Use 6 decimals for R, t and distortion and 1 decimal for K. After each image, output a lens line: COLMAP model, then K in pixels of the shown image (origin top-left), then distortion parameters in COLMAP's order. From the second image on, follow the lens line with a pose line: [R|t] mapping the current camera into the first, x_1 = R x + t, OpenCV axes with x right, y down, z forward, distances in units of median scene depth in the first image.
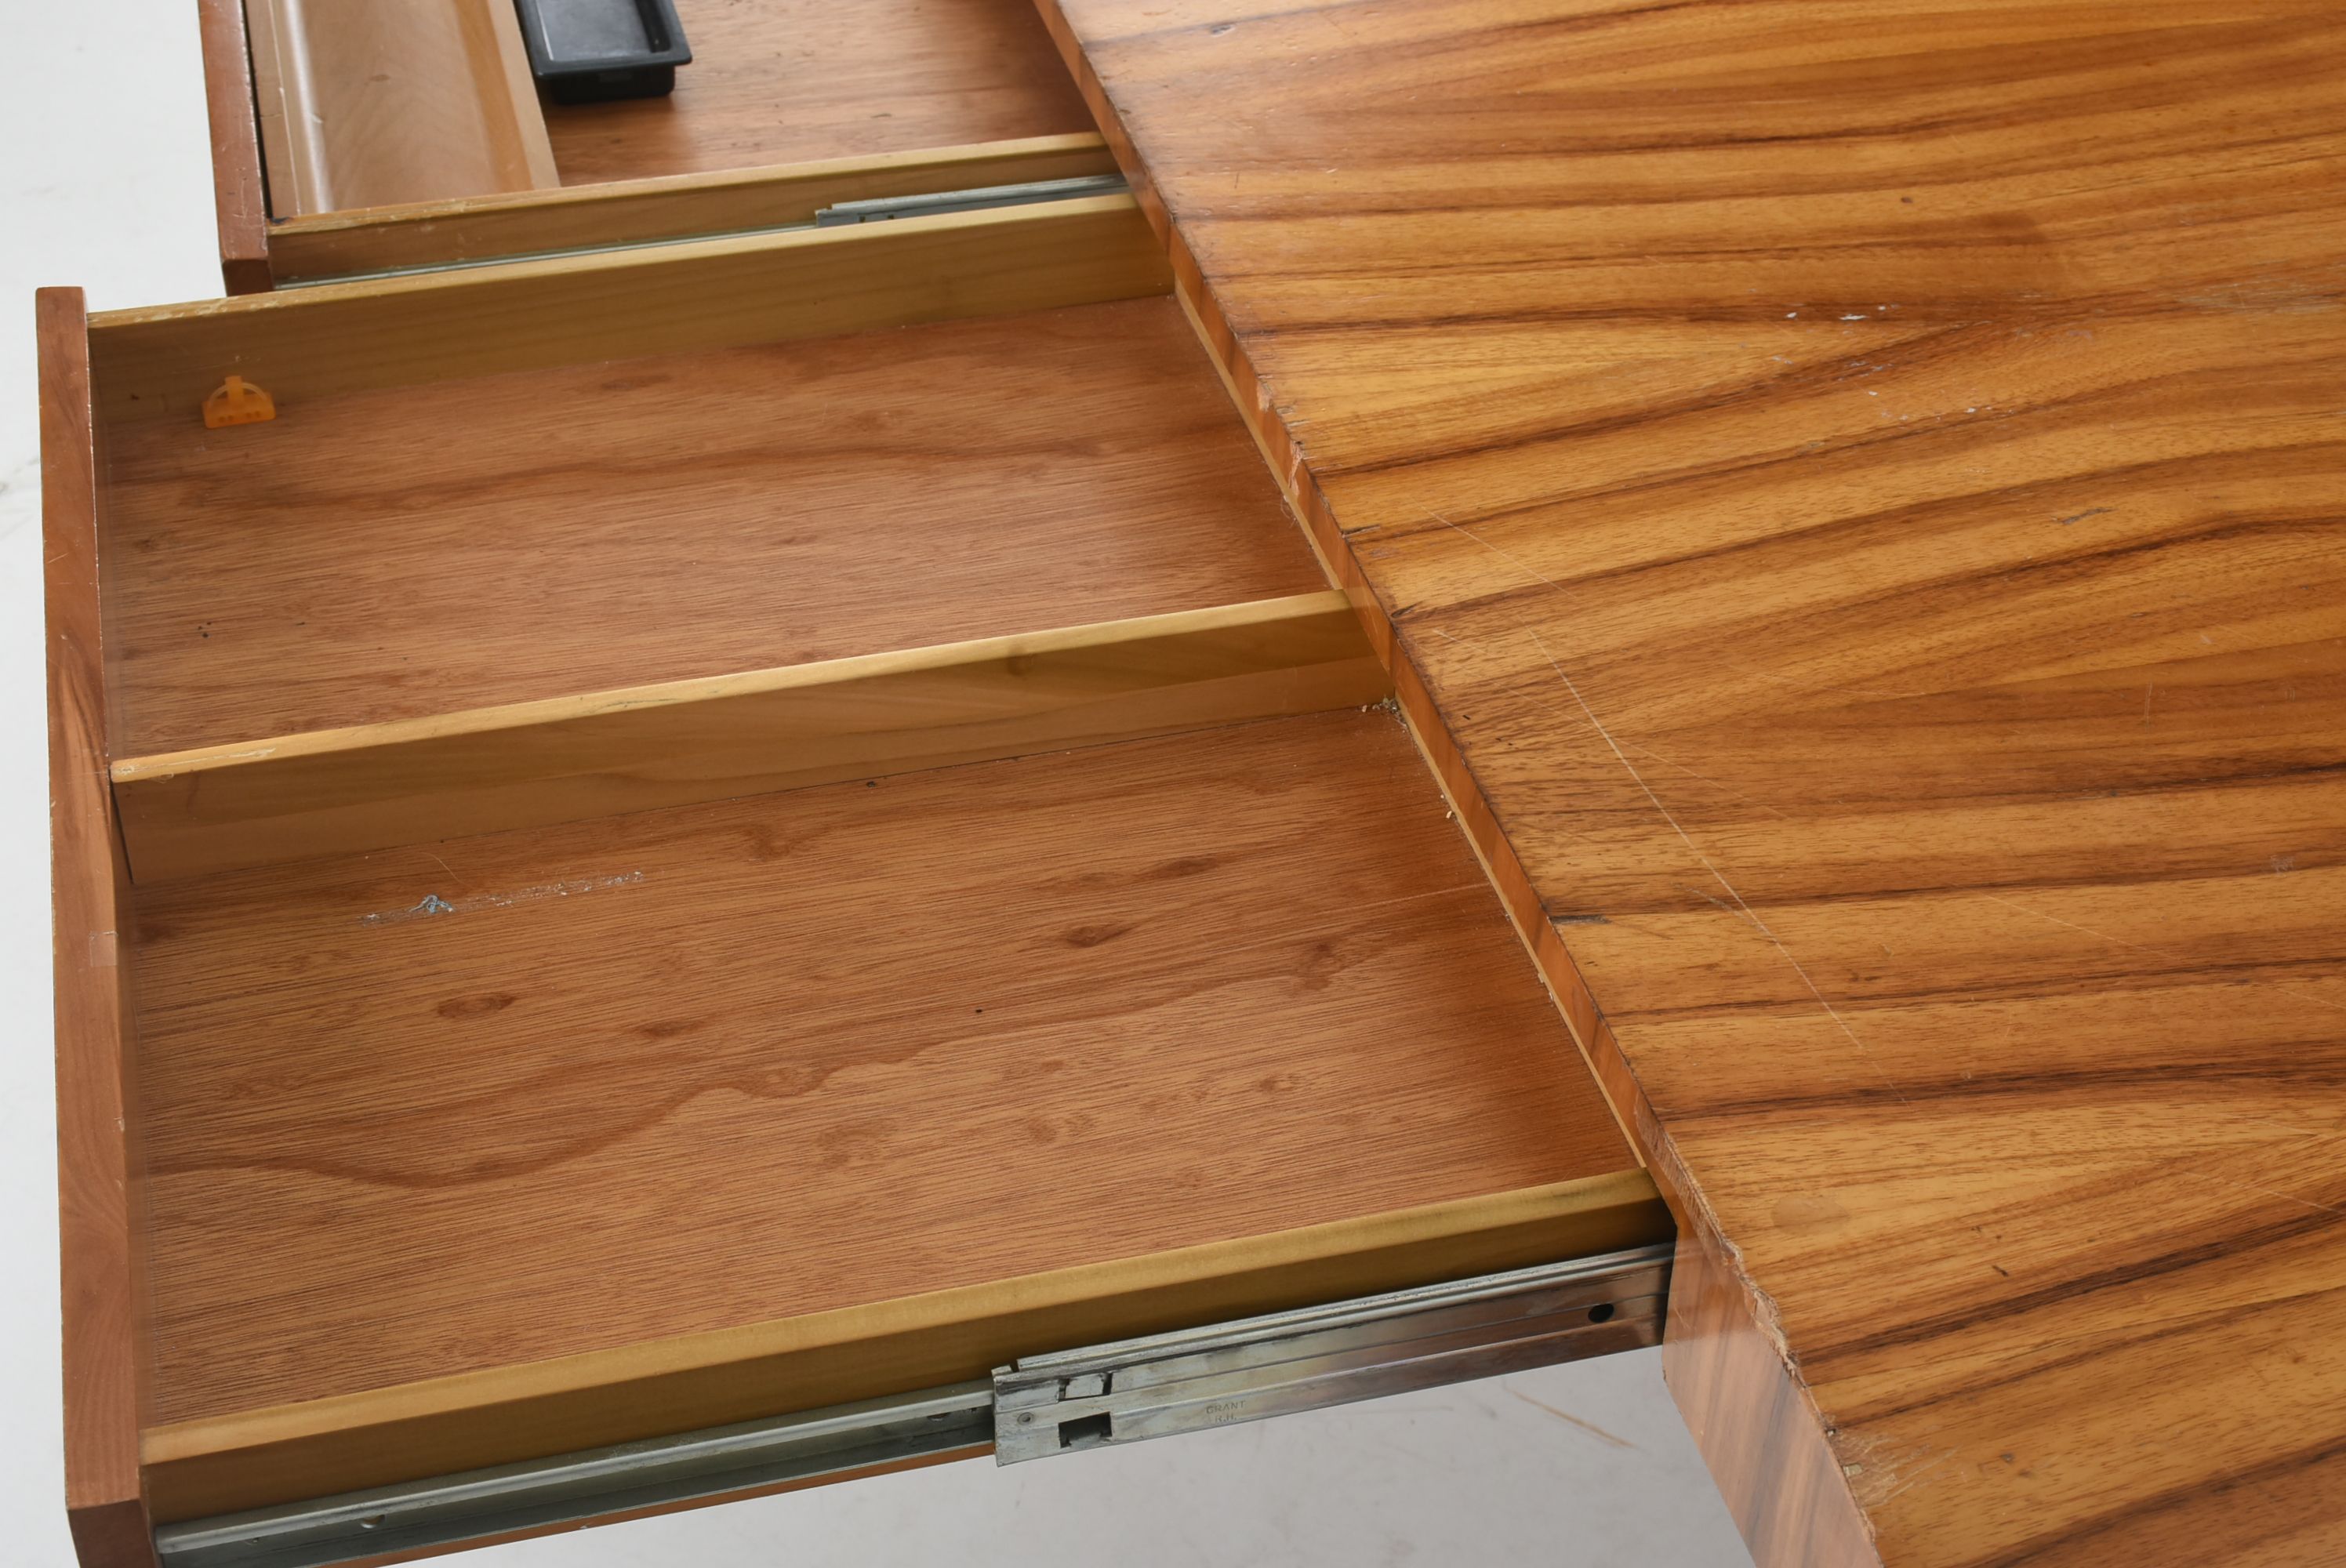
lens RADIAL K [[3615.0, 0, 1193.6], [0, 3615.0, 794.5], [0, 0, 1]] dist [-0.029317, 0.000000]
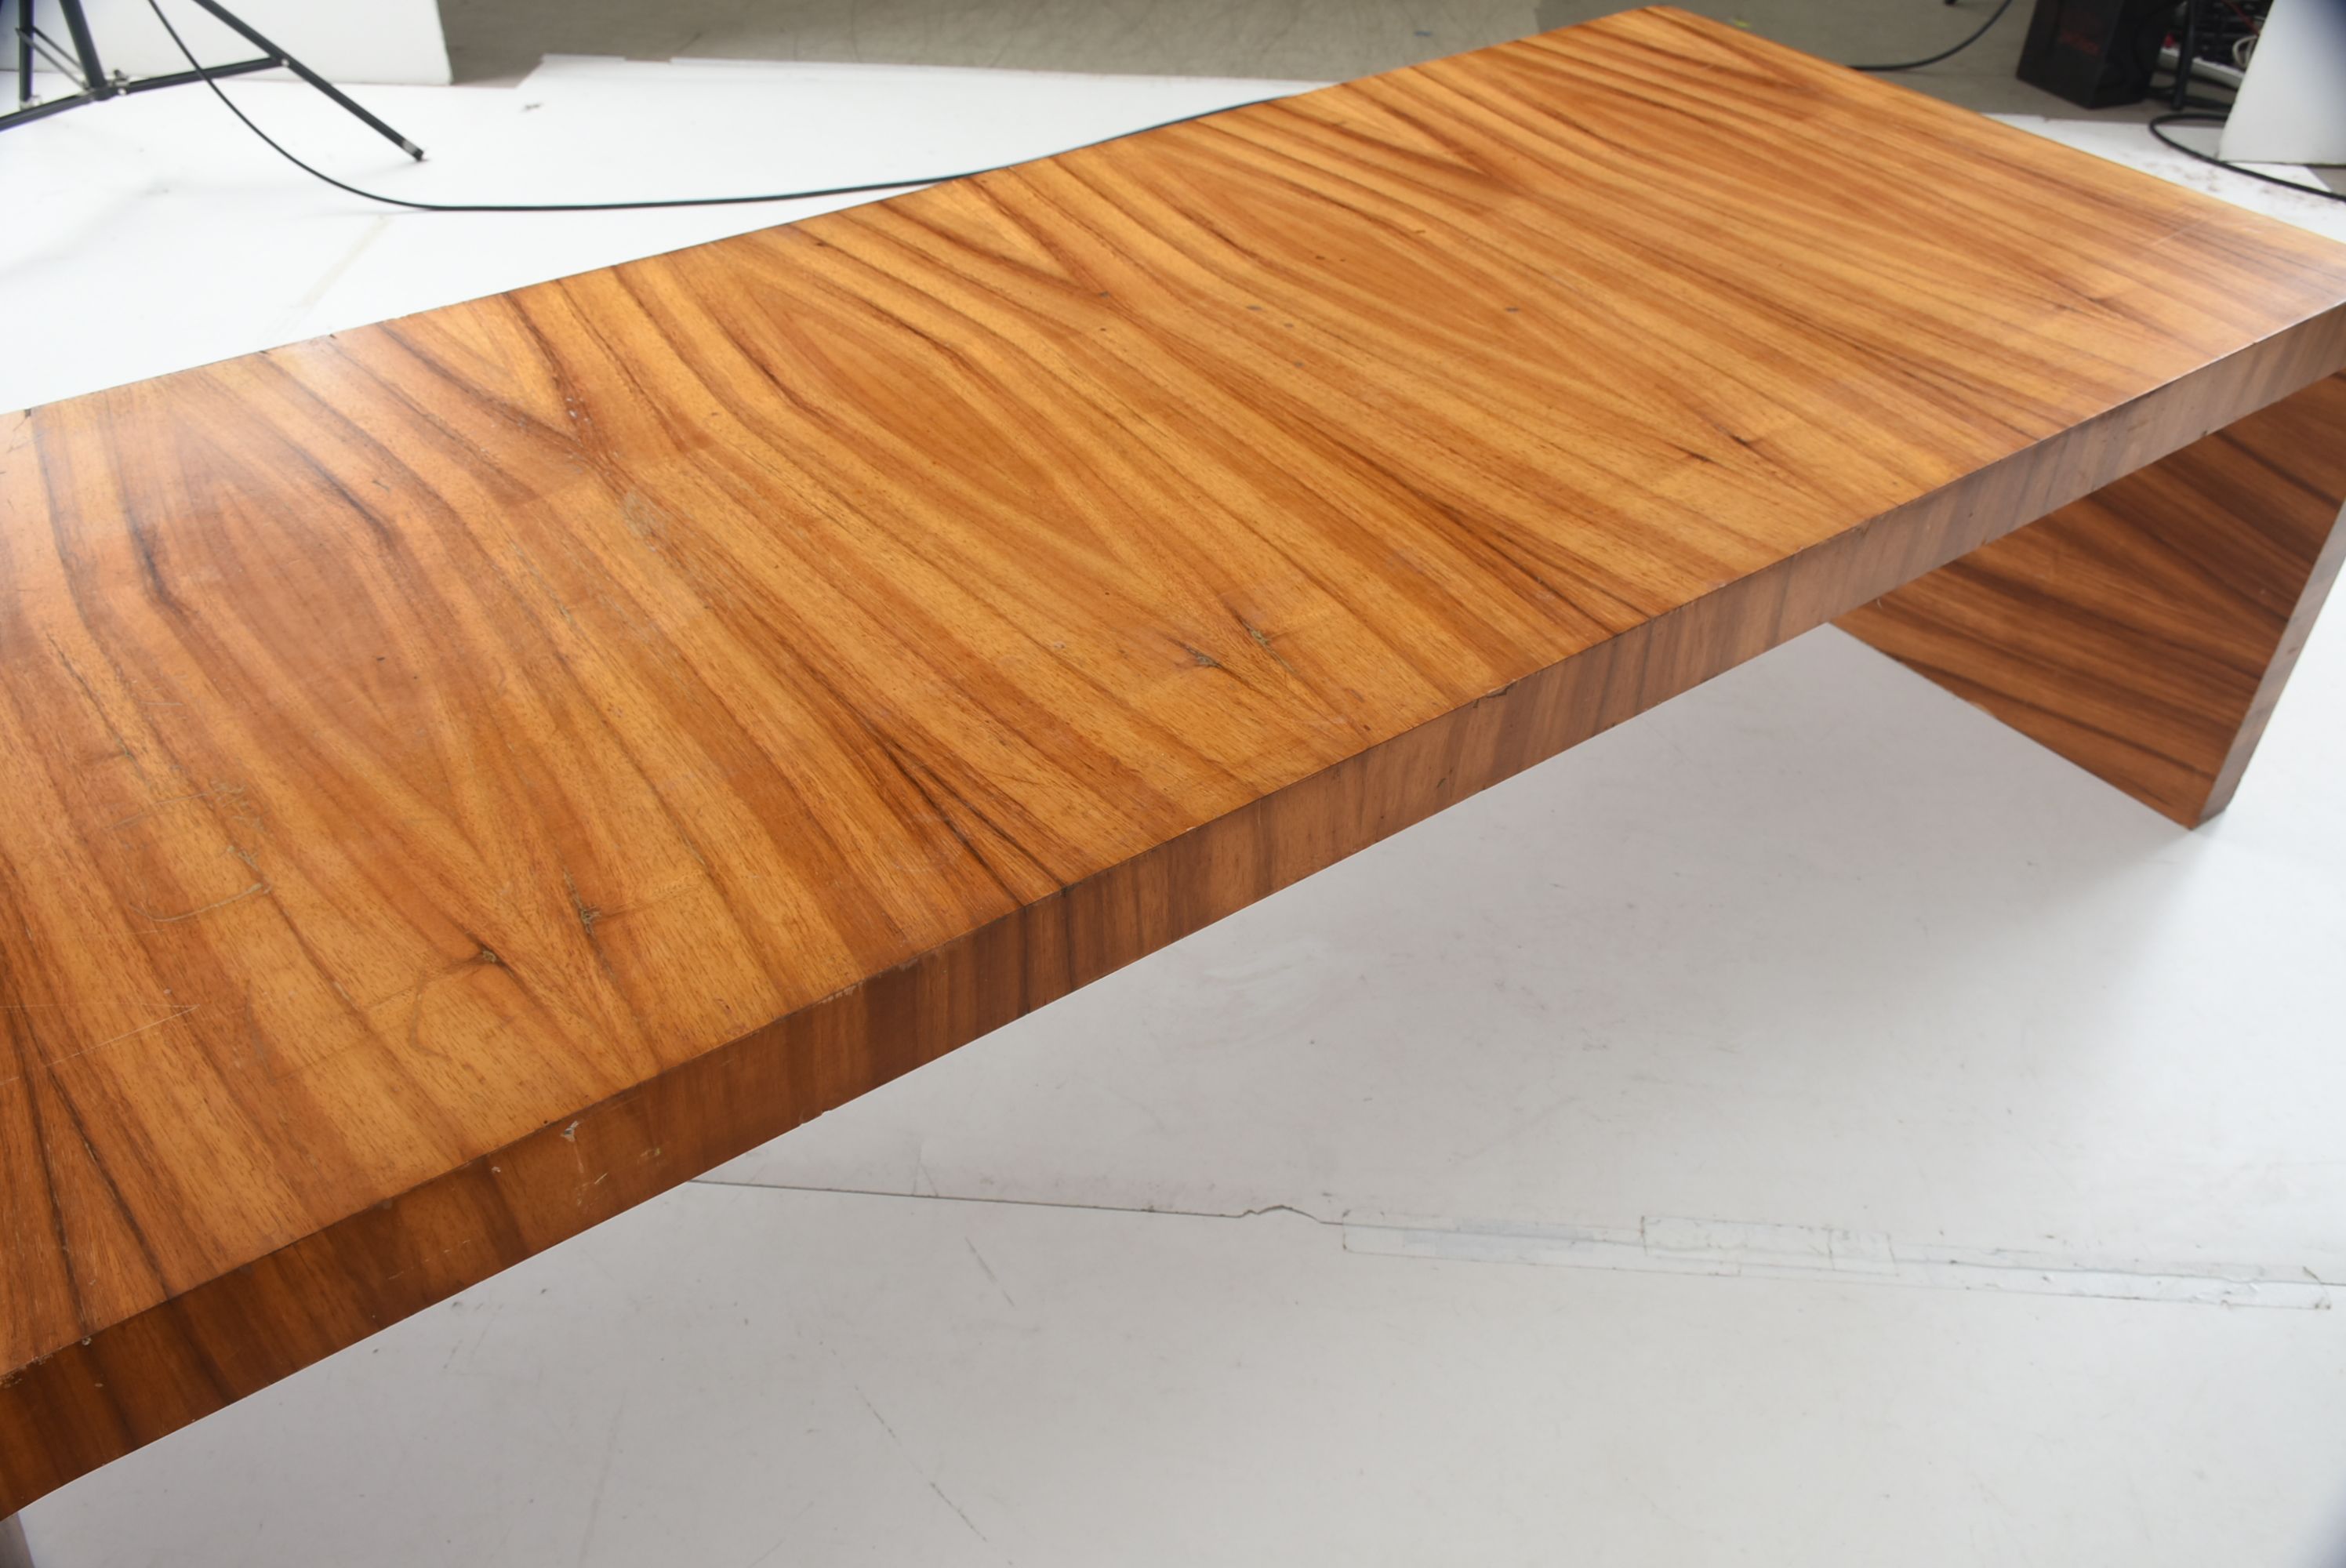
lens RADIAL K [[2003.4, 0, 1174.9], [0, 2003.4, 785.4], [0, 0, 1]] dist [-0.027591, 0.012887]
pose [[0.367981, 0.555439, -0.745706, 1.337217], [-0.569970, 0.768383, 0.291069, -0.525909], [0.734659, 0.317922, 0.599335, 0.750801]]
